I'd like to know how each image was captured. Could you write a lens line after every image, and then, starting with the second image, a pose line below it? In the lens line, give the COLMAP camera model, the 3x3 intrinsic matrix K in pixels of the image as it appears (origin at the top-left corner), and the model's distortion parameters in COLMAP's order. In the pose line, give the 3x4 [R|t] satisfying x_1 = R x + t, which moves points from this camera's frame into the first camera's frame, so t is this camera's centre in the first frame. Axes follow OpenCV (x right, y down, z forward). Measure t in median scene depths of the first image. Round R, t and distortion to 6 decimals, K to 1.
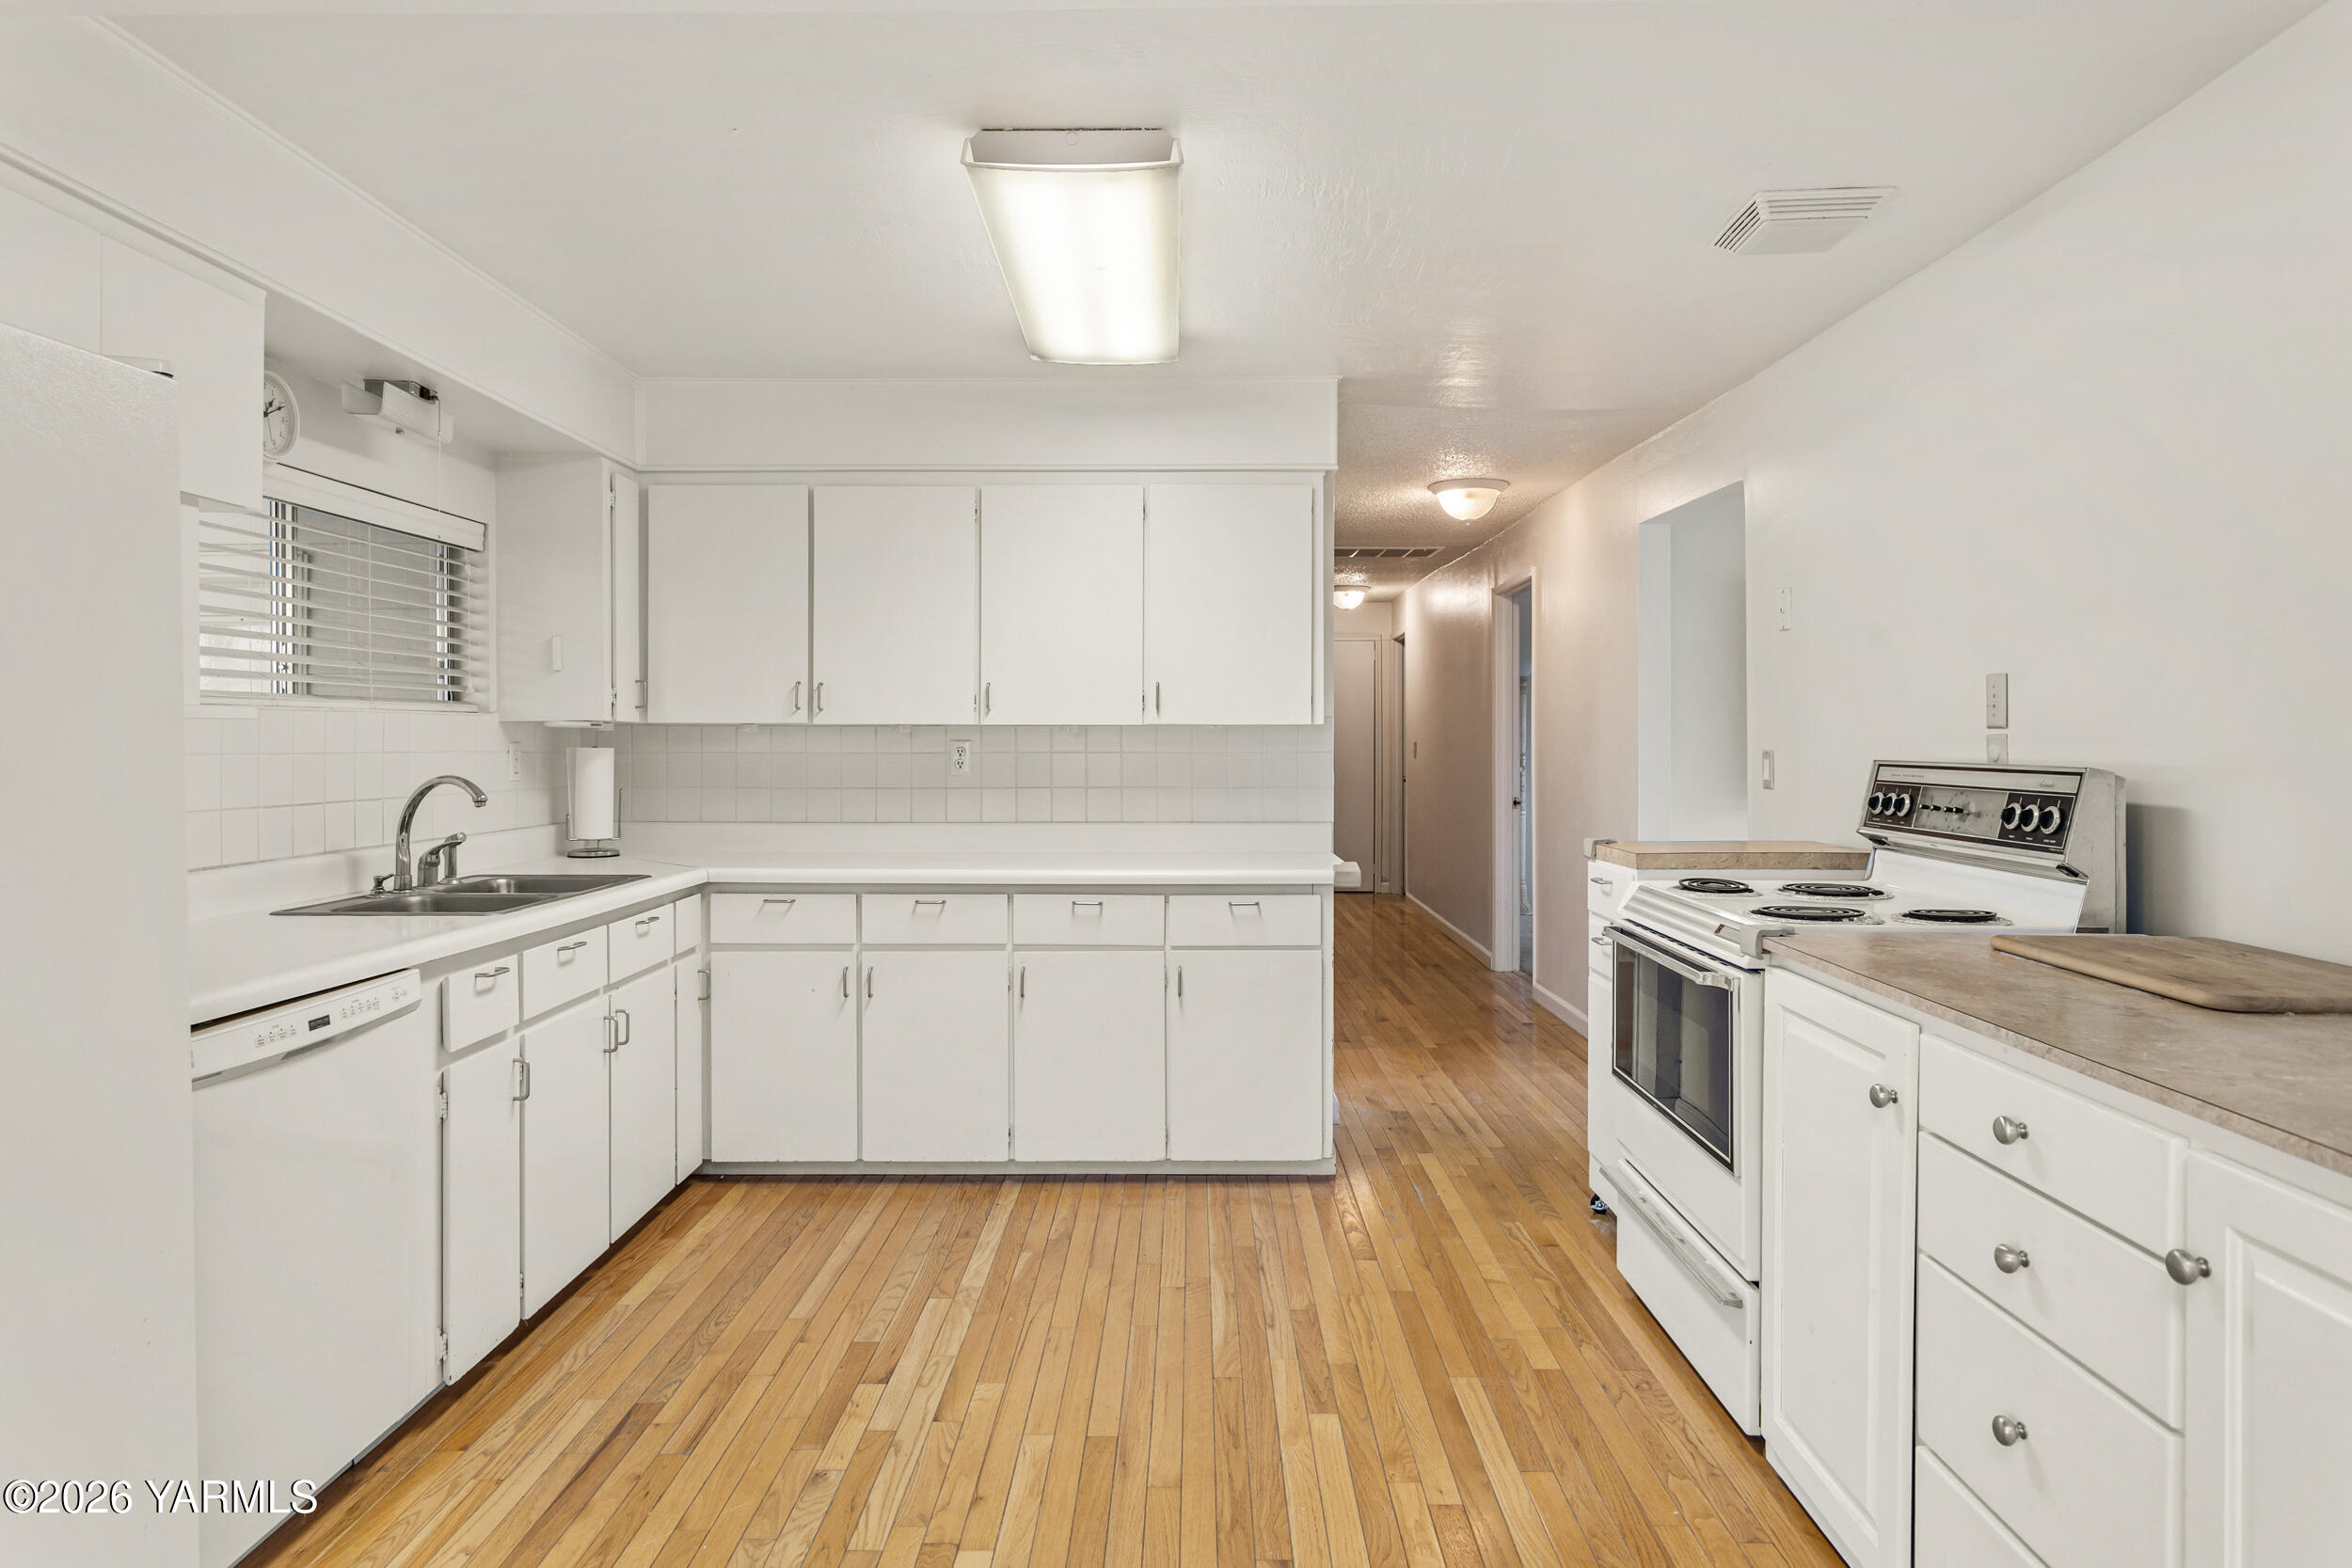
lens RADIAL K [[1376.5, 0, 1159.2], [0, 1376.5, 737.2], [0, 0, 1]] dist [-0.002623, 0.001272]
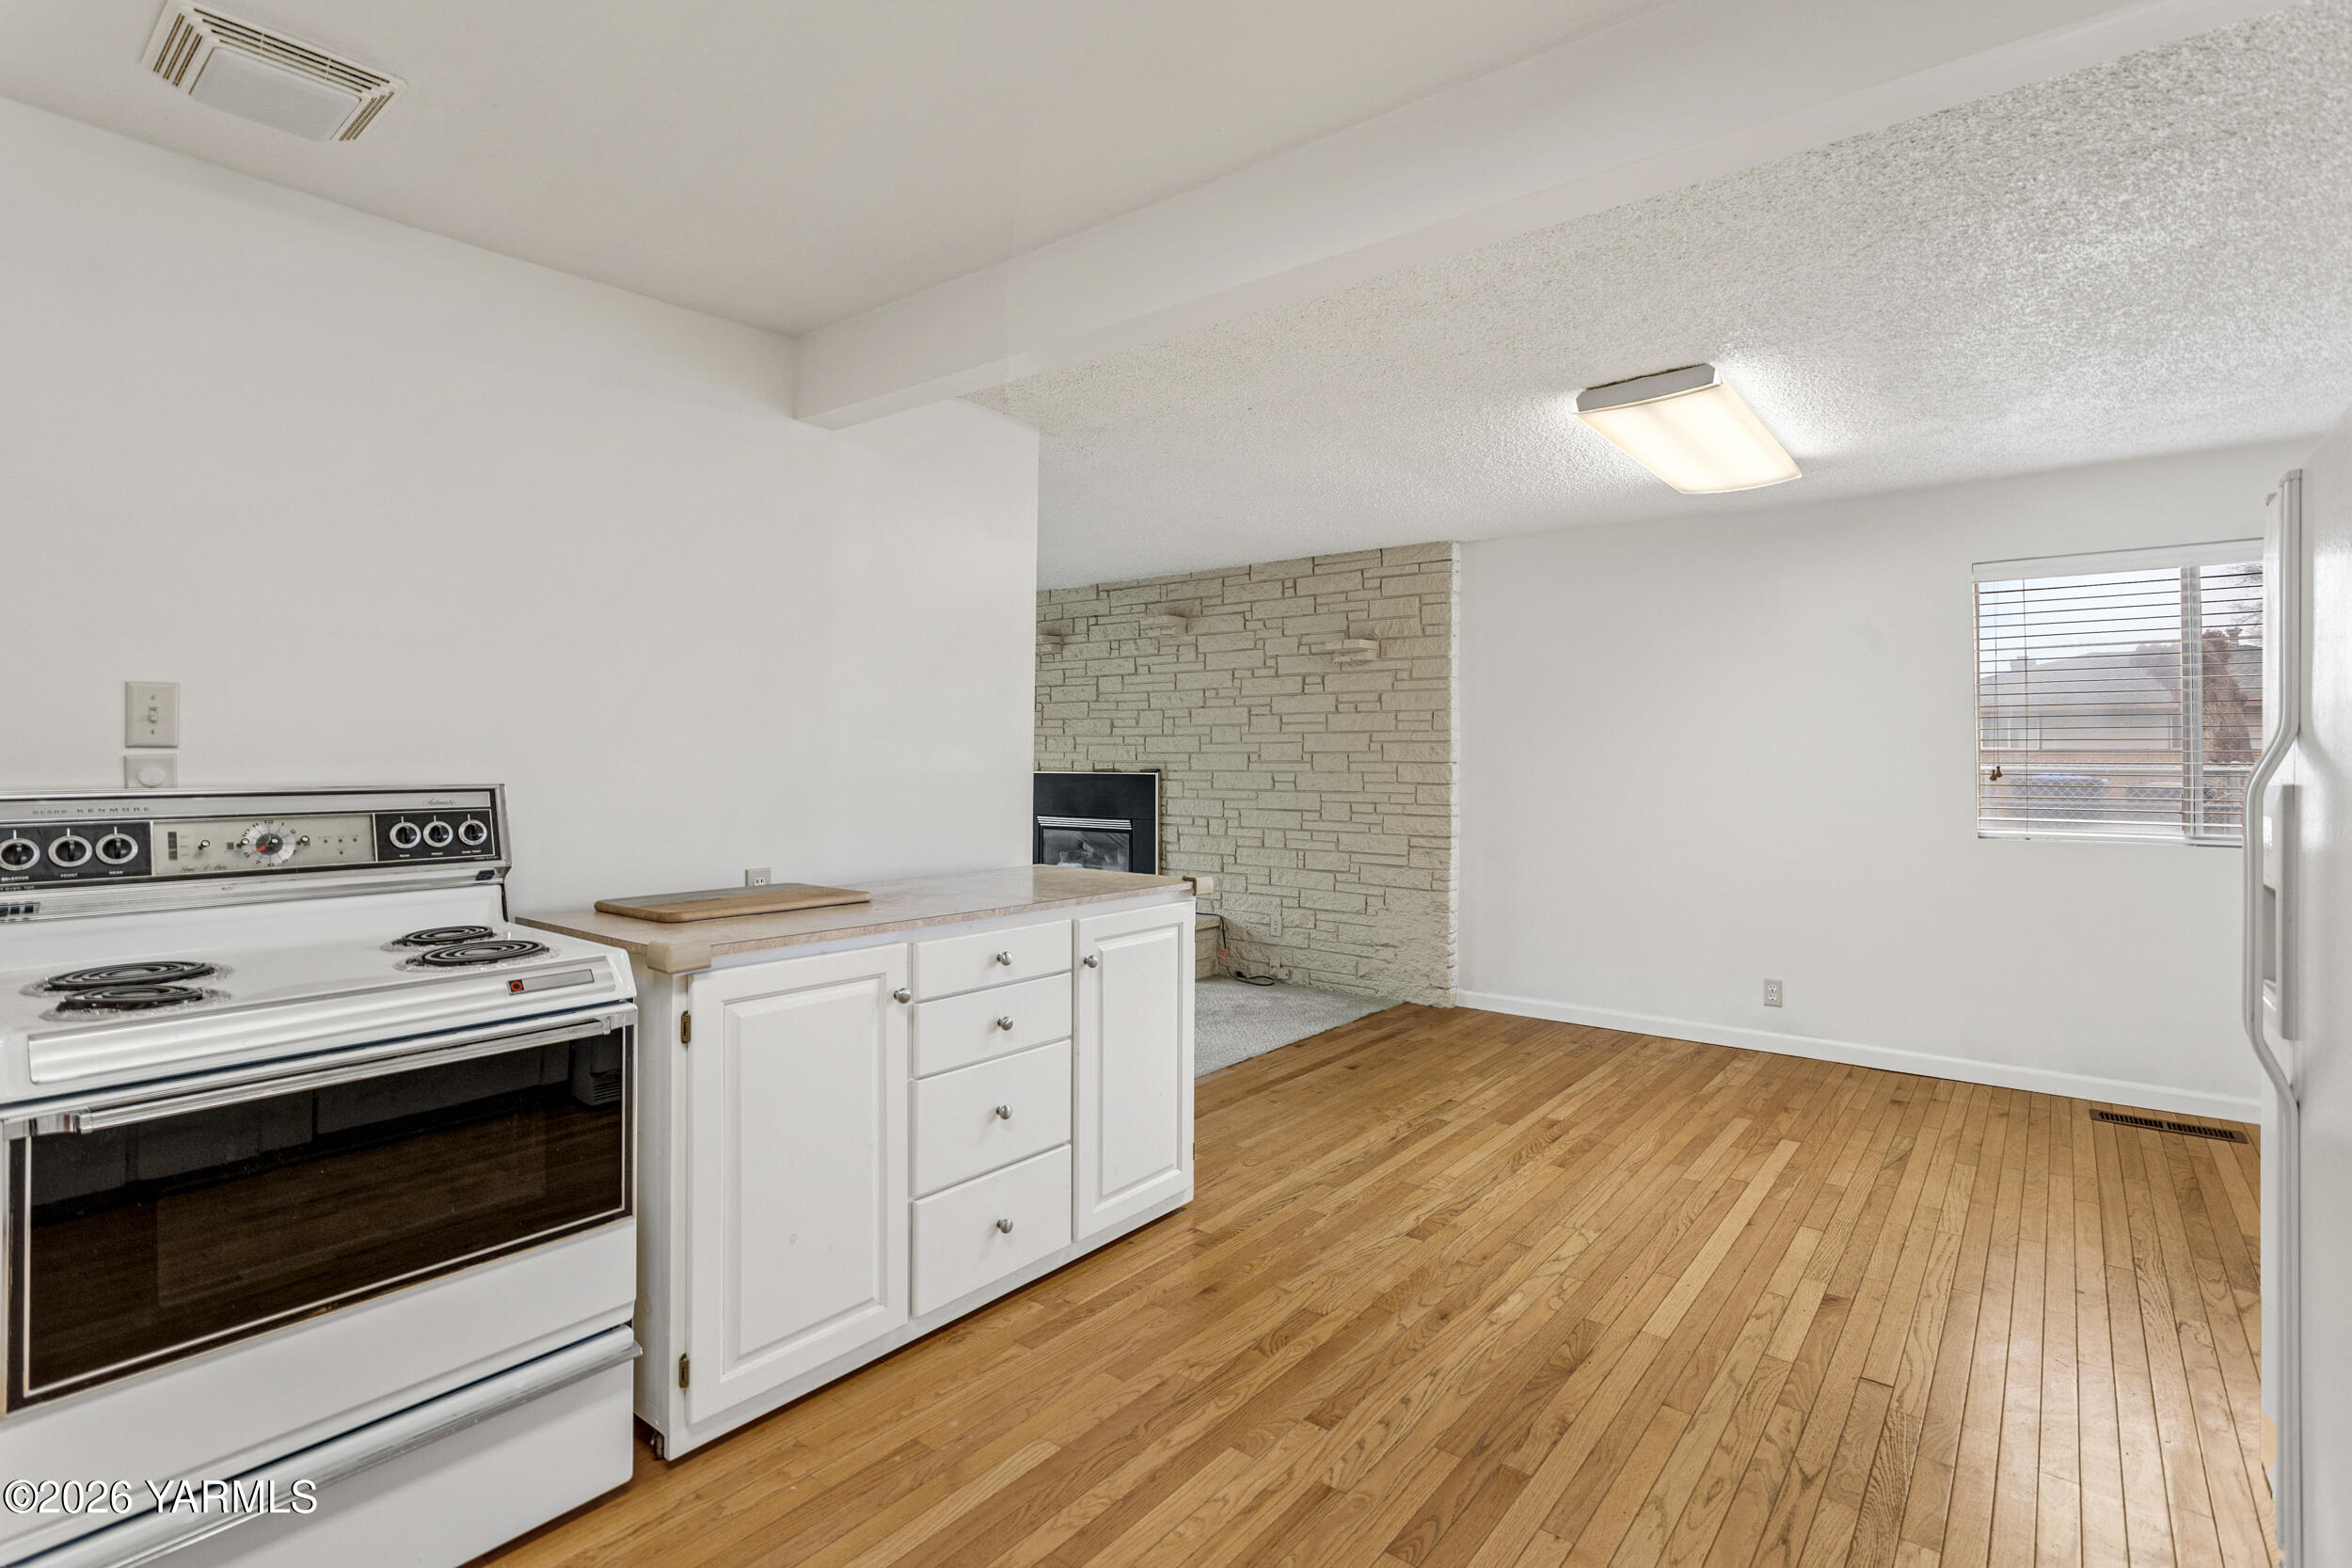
lens RADIAL K [[1129.8, 0, 1164.1], [0, 1129.8, 749.3], [0, 0, 1]] dist [-0.000818, -0.000025]
pose [[-0.796444, 0.003588, 0.604702, -0.266850], [0.000163, 0.999984, -0.005719, -0.001563], [-0.604712, -0.004456, -0.796432, 1.060356]]
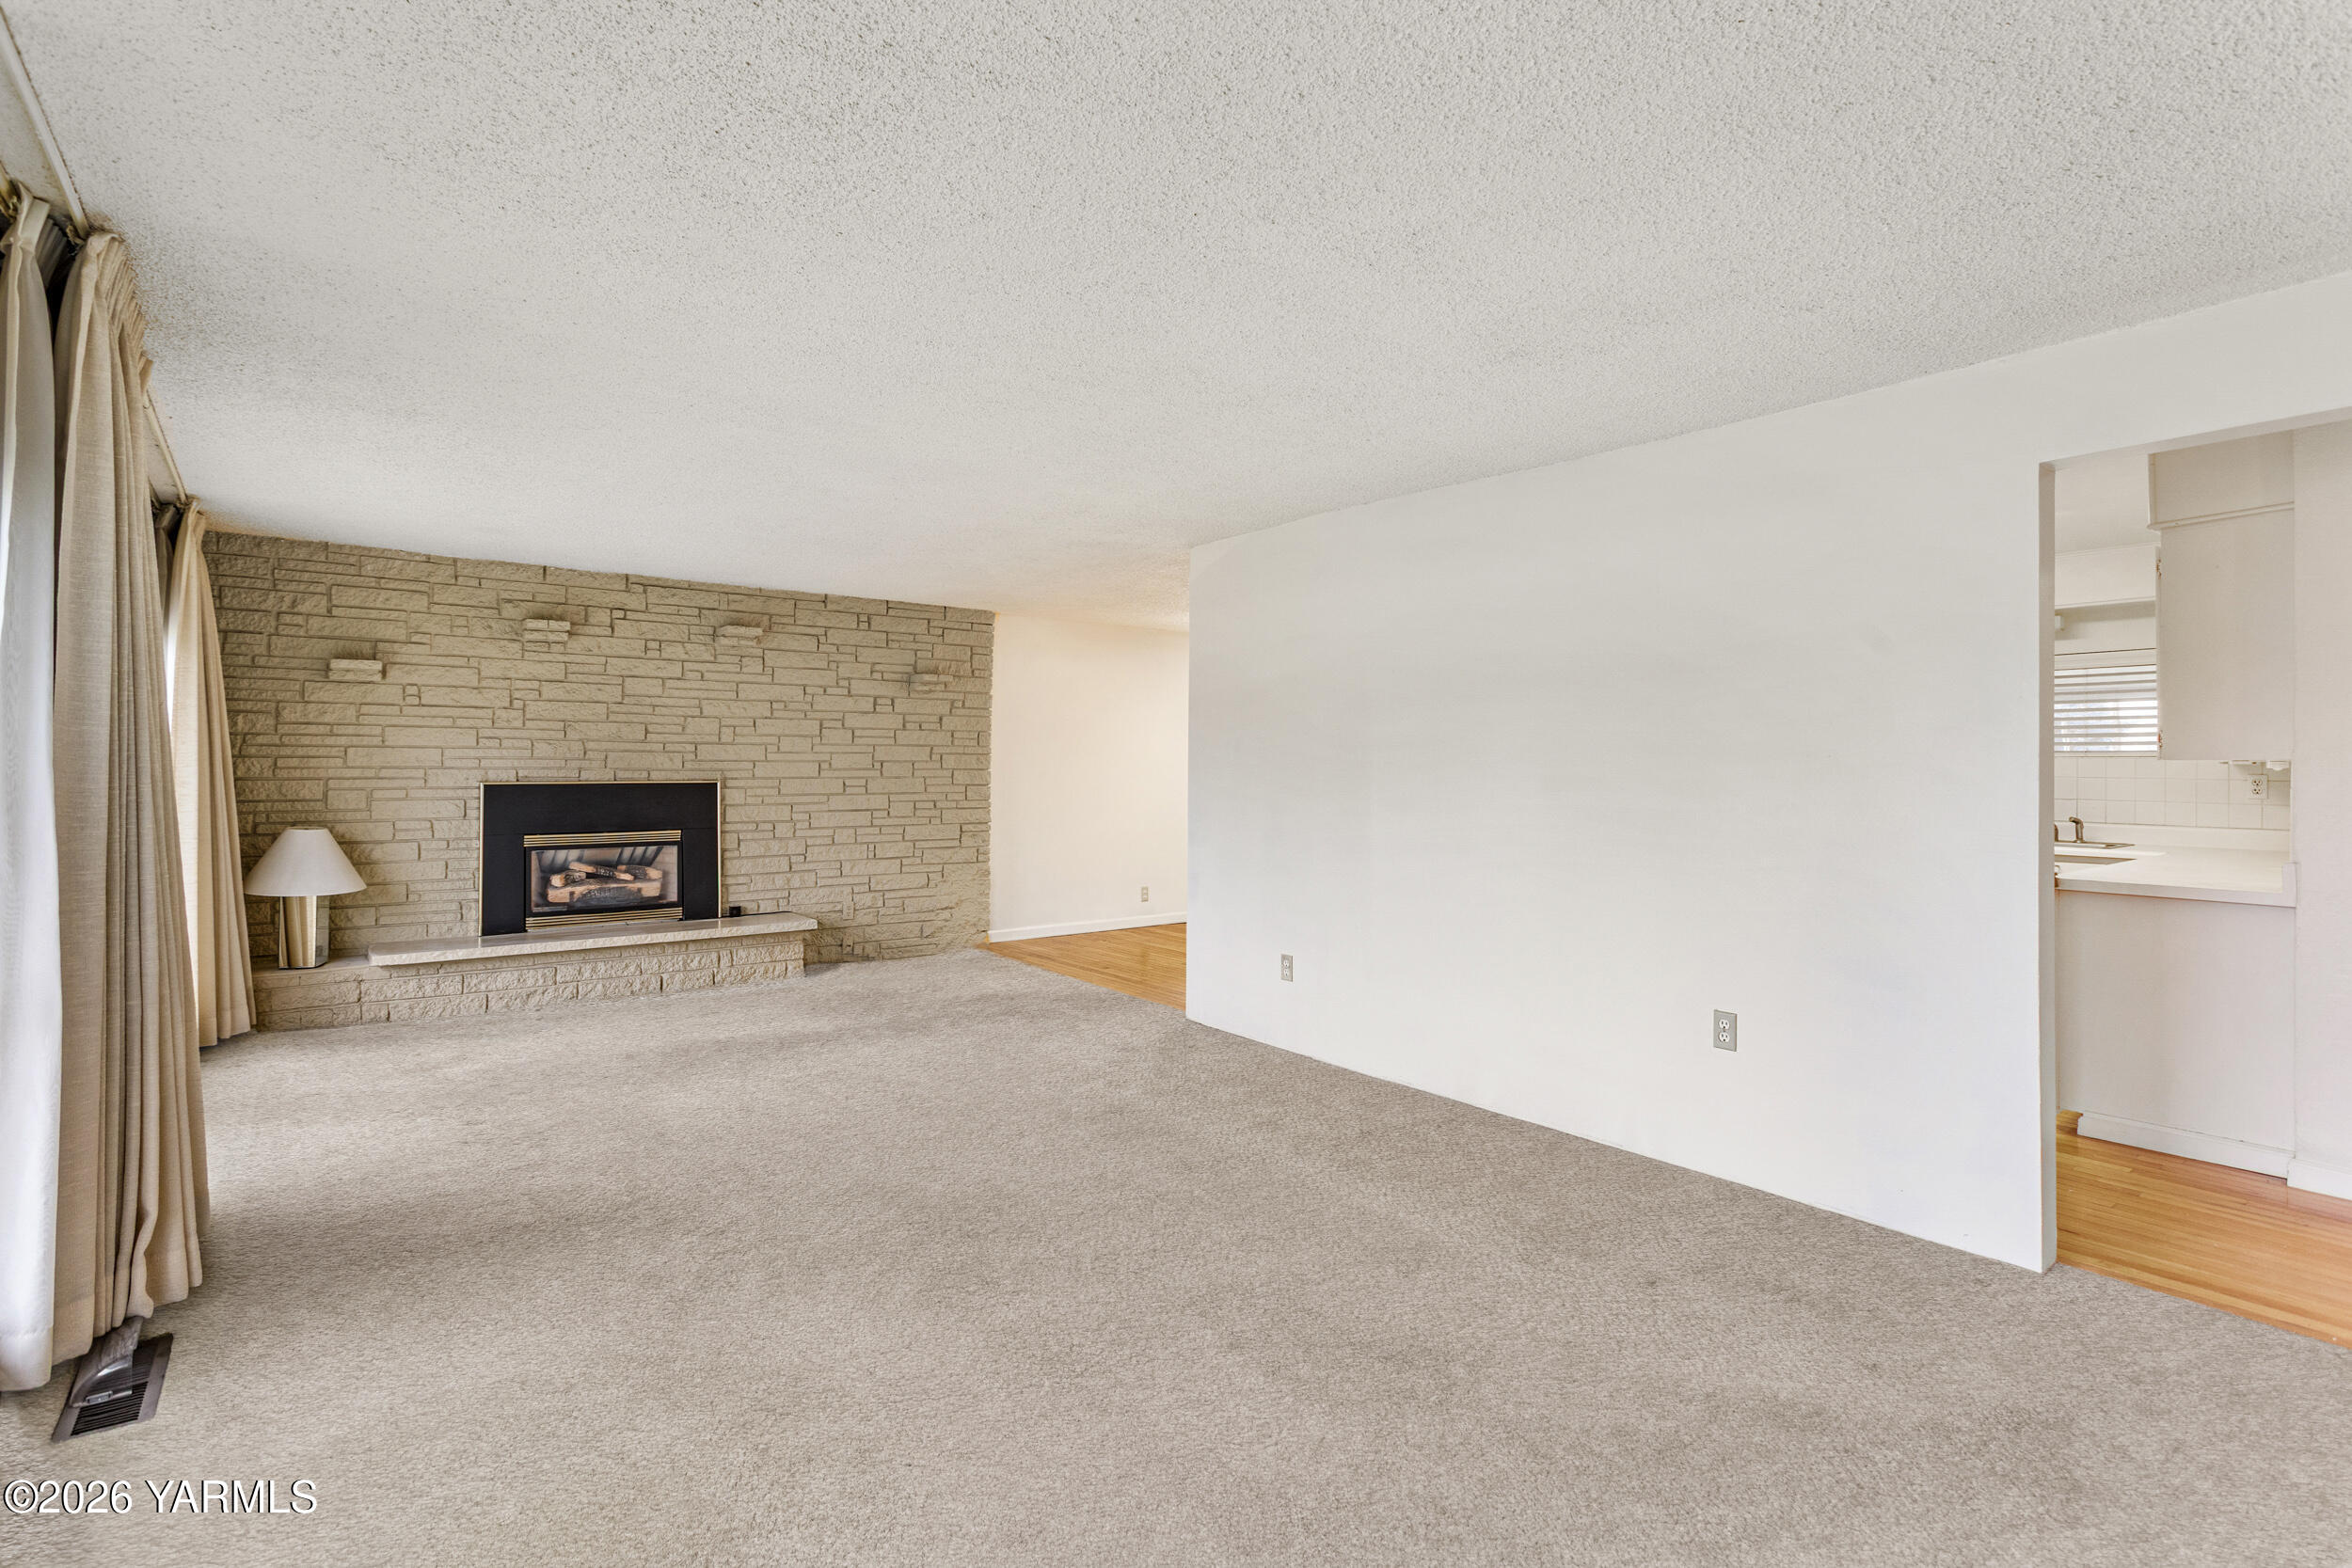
lens RADIAL K [[1138.6, 0, 1184.4], [0, 1138.6, 760.8], [0, 0, 1]] dist [0.002019, 0.000465]
pose [[-0.764772, -0.004374, -0.644286, 1.753052], [-0.000603, 0.999981, -0.006072, 0.005510], [0.644300, -0.004255, -0.764761, 1.577057]]
